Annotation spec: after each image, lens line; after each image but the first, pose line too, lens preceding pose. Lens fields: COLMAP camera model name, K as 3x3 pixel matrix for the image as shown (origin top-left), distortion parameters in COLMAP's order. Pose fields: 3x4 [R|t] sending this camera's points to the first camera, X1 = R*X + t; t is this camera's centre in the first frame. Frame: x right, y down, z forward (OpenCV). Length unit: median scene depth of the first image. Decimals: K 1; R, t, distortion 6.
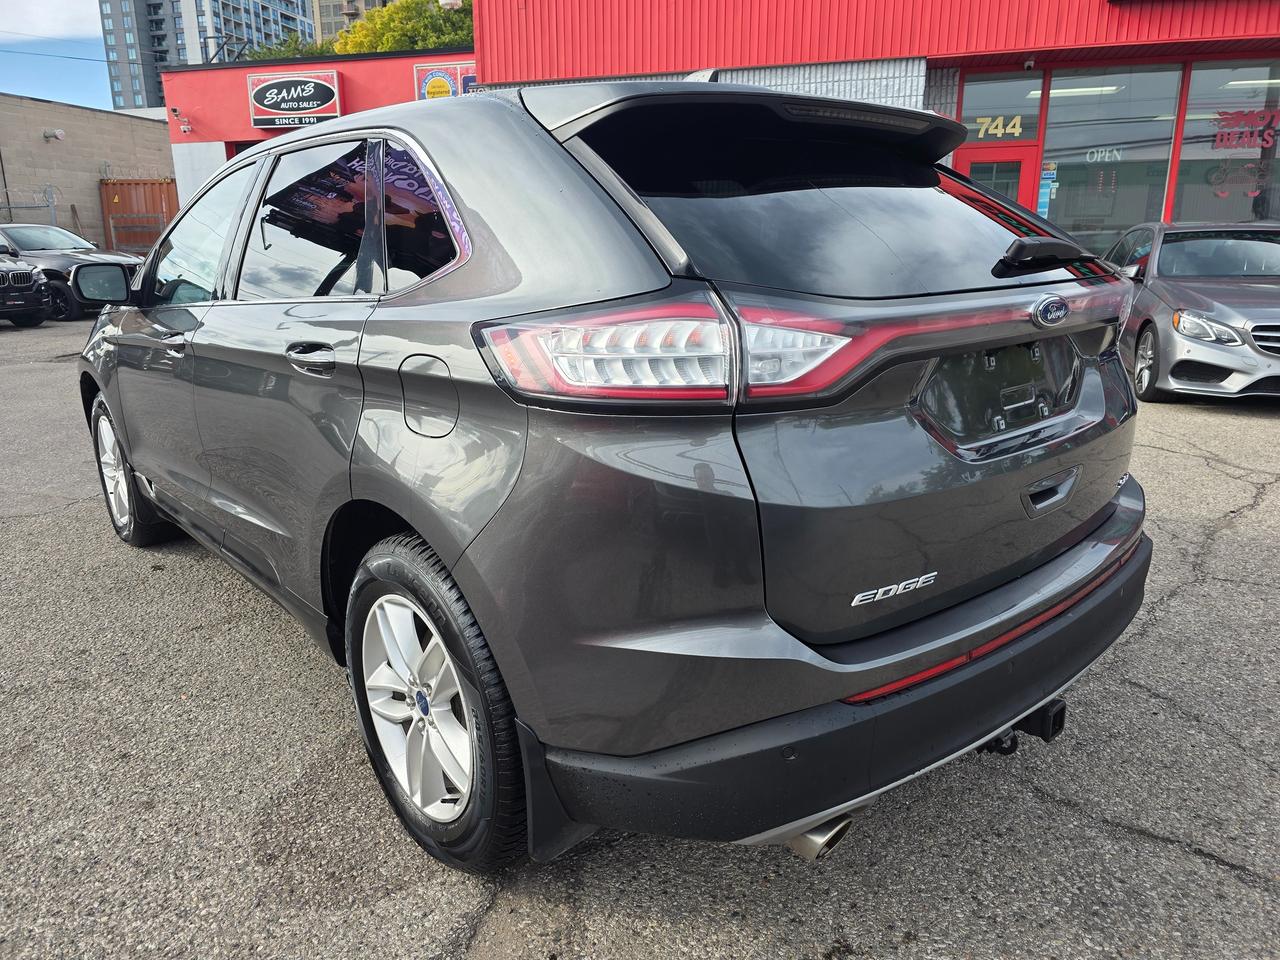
lens RADIAL K [[886.4, 0, 642.4], [0, 886.4, 461.3], [0, 0, 1]] dist [0.052311, -0.049794]
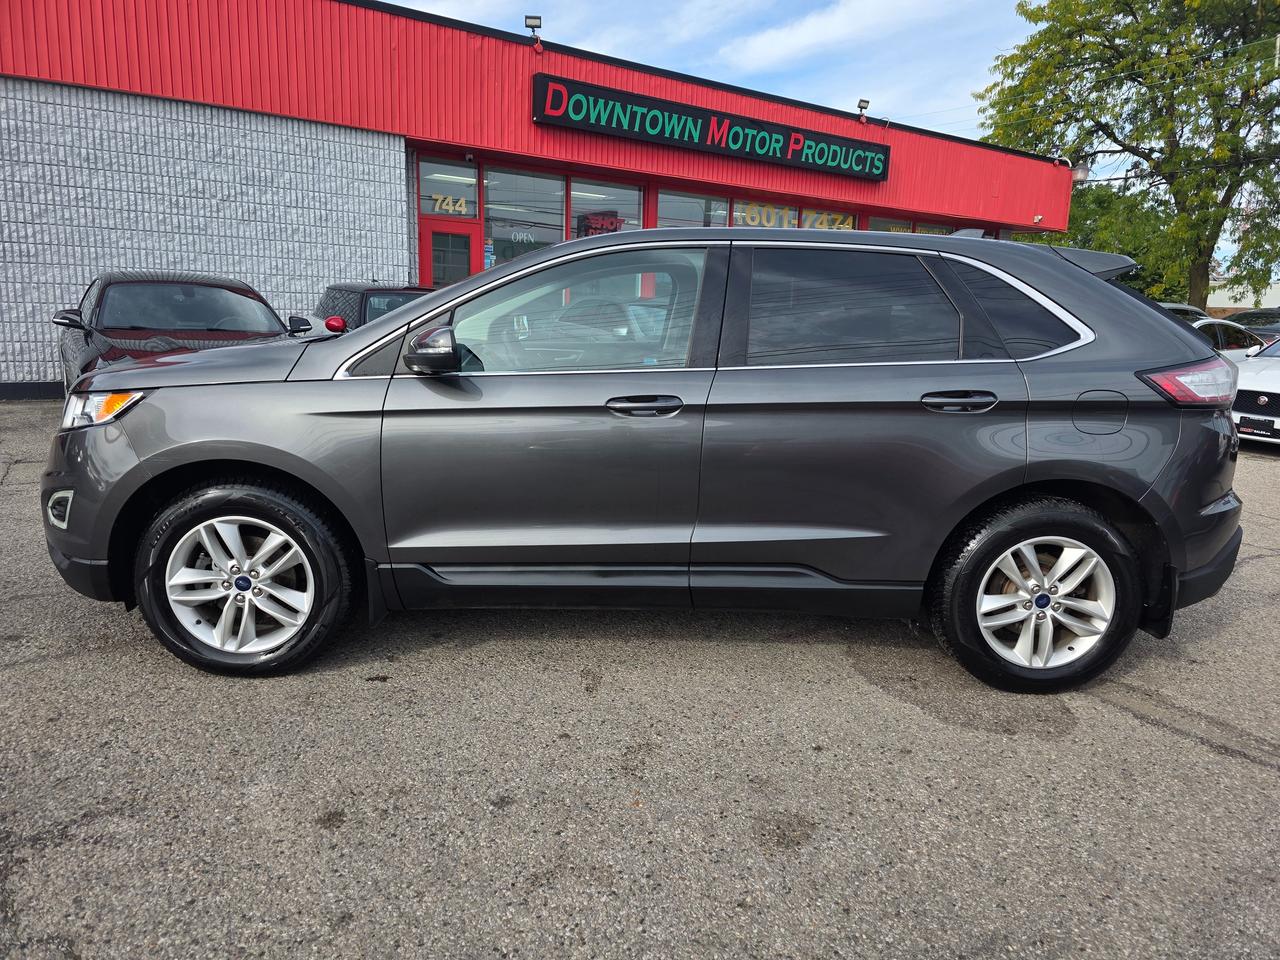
lens RADIAL K [[886.4, 0, 642.4], [0, 886.4, 461.3], [0, 0, 1]] dist [0.052311, -0.049794]
pose [[0.617456, -0.104775, 0.779596, -0.411072], [0.143152, 0.989506, 0.019606, -0.025791], [-0.773470, 0.099495, 0.625976, 0.106186]]
